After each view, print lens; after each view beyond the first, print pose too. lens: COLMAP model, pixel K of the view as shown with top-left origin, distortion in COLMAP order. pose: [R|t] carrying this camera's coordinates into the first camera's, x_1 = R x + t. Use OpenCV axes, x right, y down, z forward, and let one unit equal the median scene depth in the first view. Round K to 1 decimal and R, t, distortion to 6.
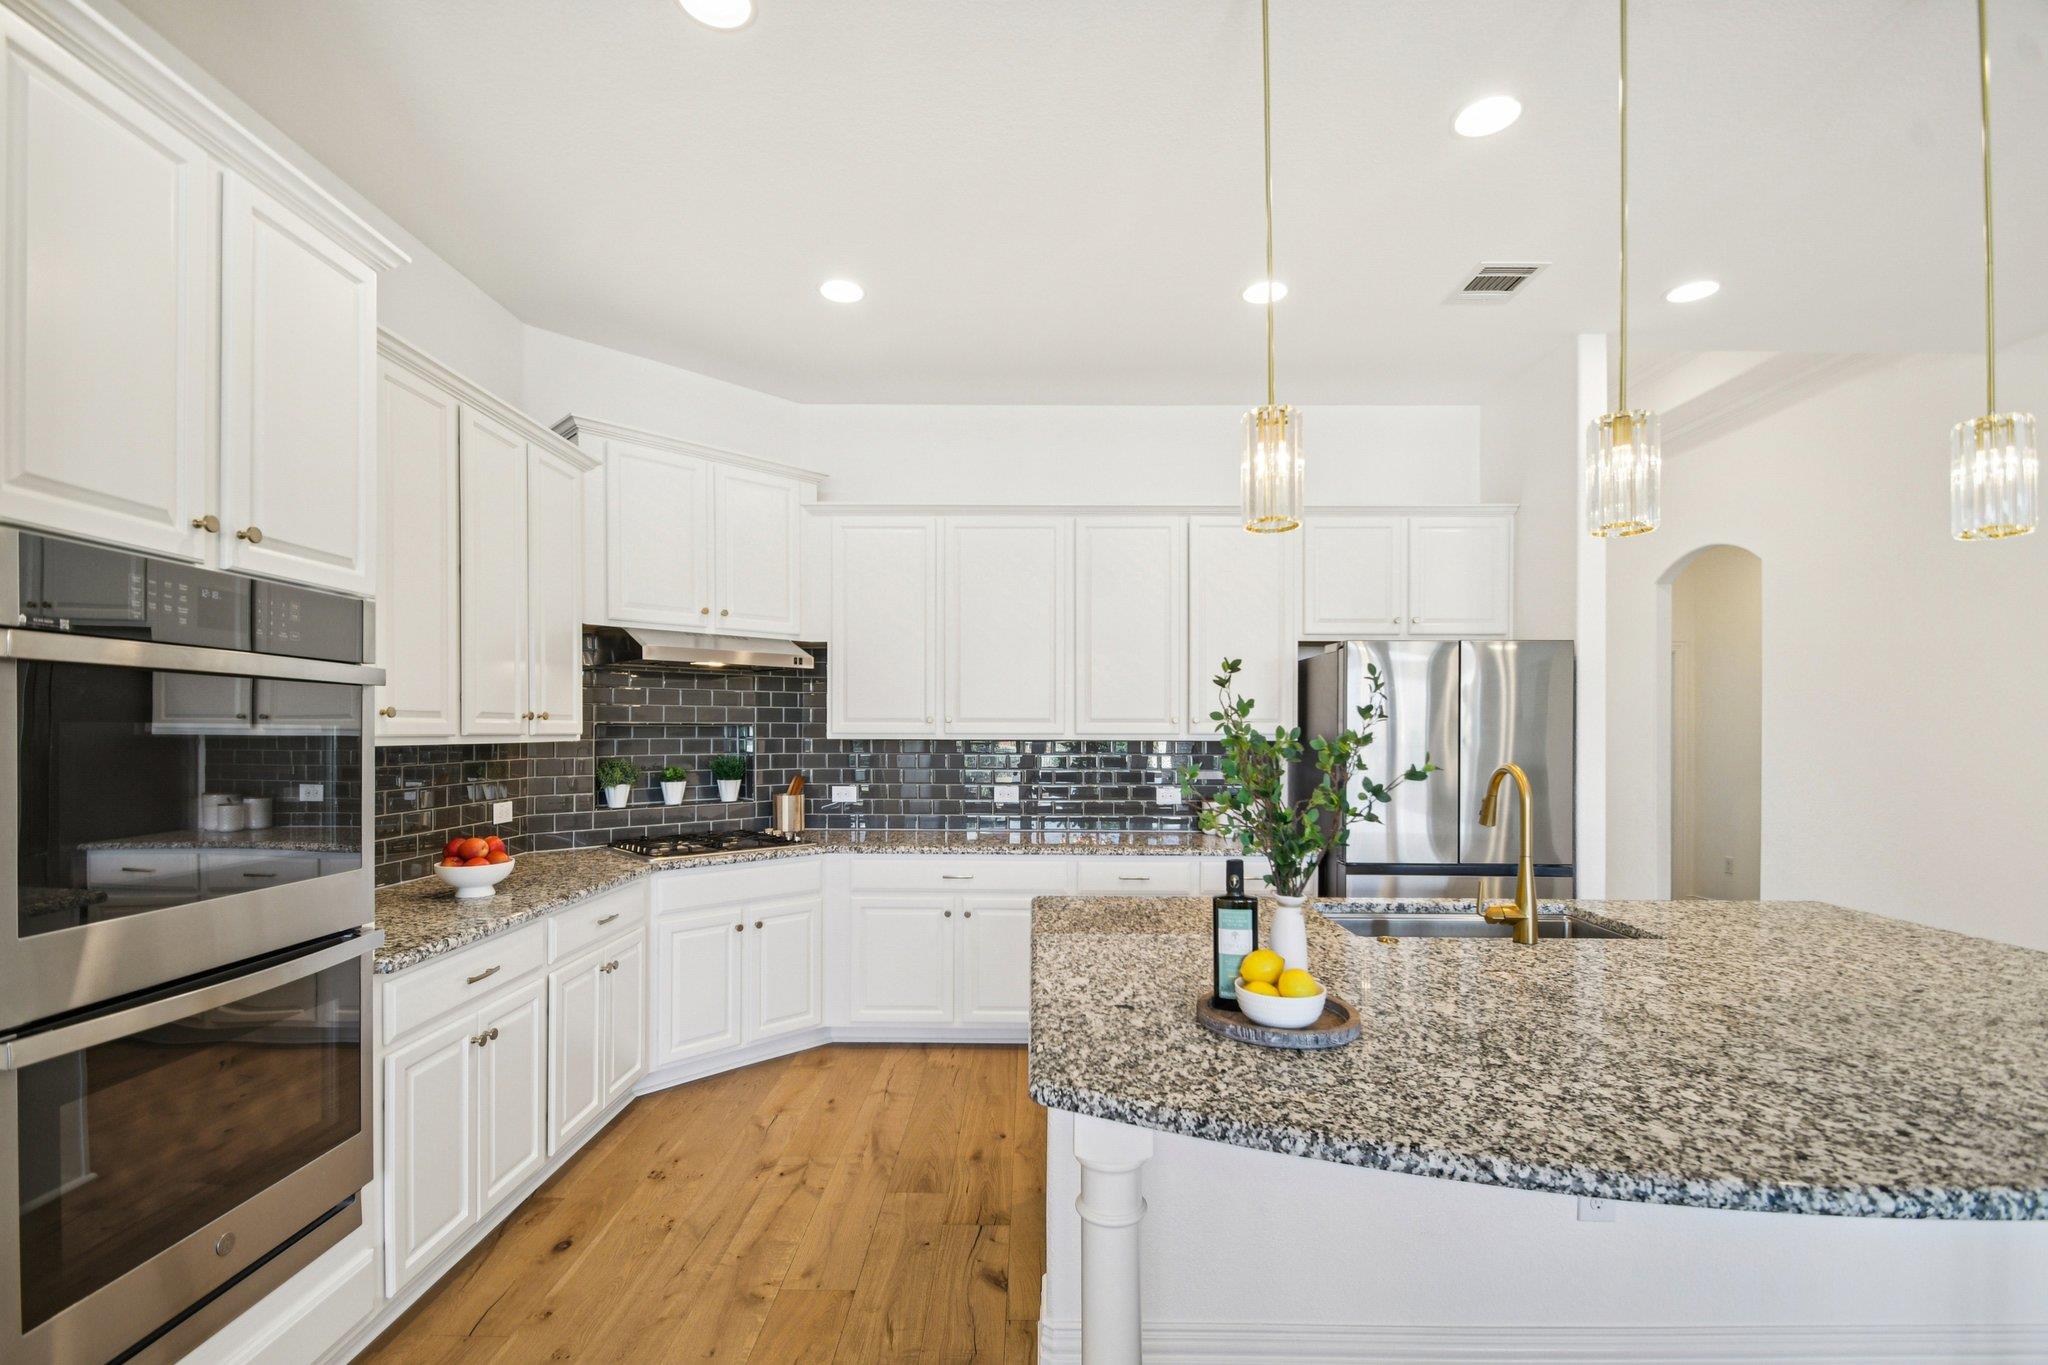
lens RADIAL K [[912.9, 0, 1032.1], [0, 912.9, 725.3], [0, 0, 1]] dist [-0.002221, -0.000459]
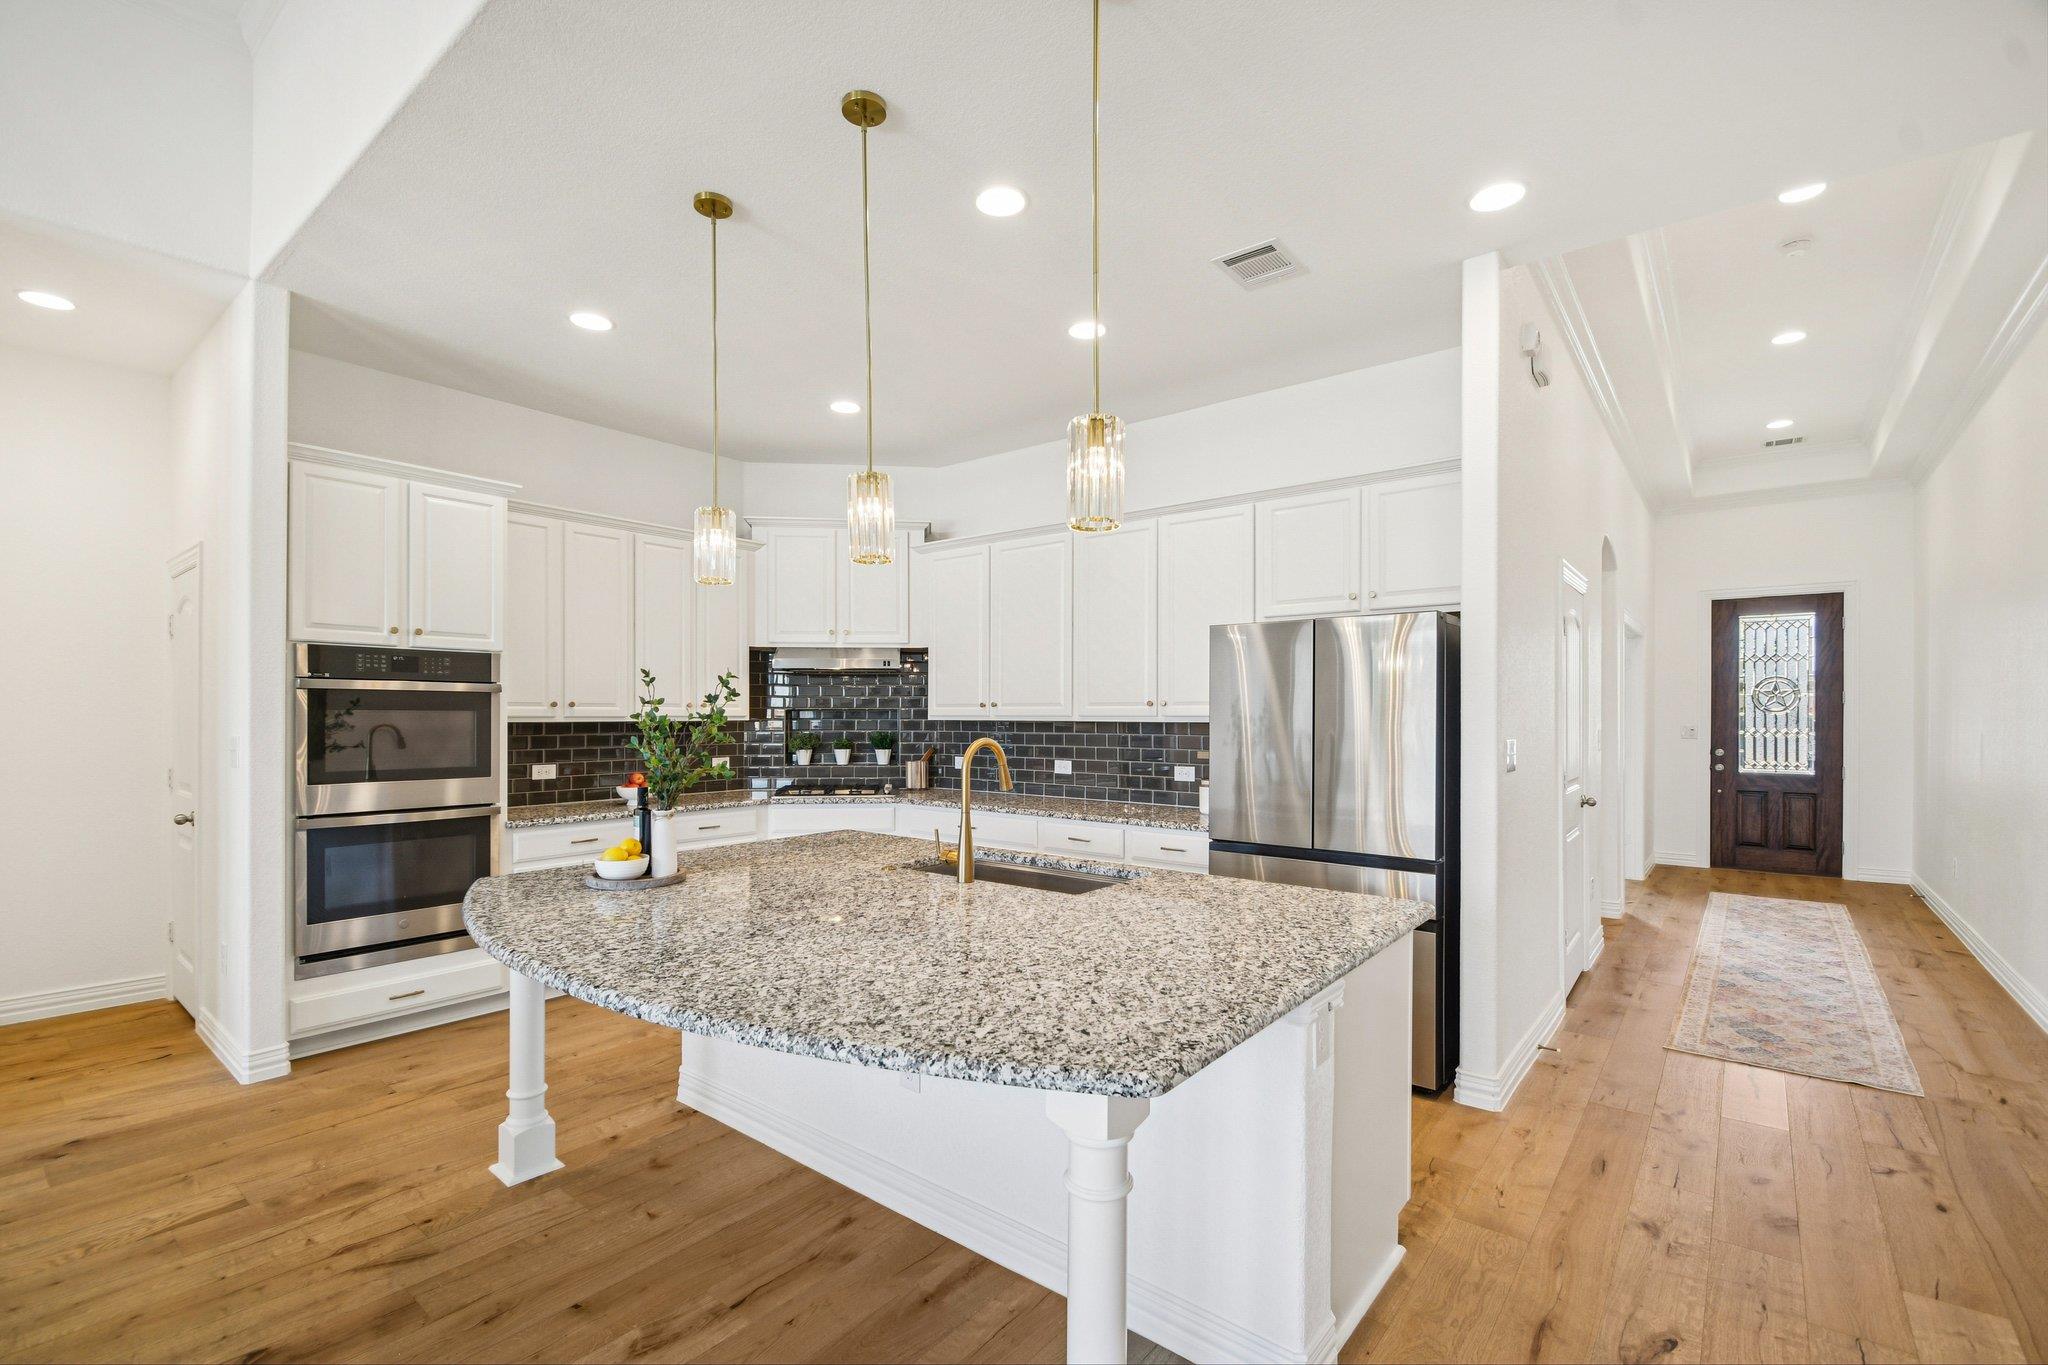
lens RADIAL K [[912.9, 0, 1032.1], [0, 912.9, 725.3], [0, 0, 1]] dist [-0.002221, -0.000459]
pose [[0.782862, 0.003471, -0.622186, 0.786364], [0.006686, 0.999880, 0.013990, 0.005555], [0.622160, -0.015112, 0.782744, 0.053655]]
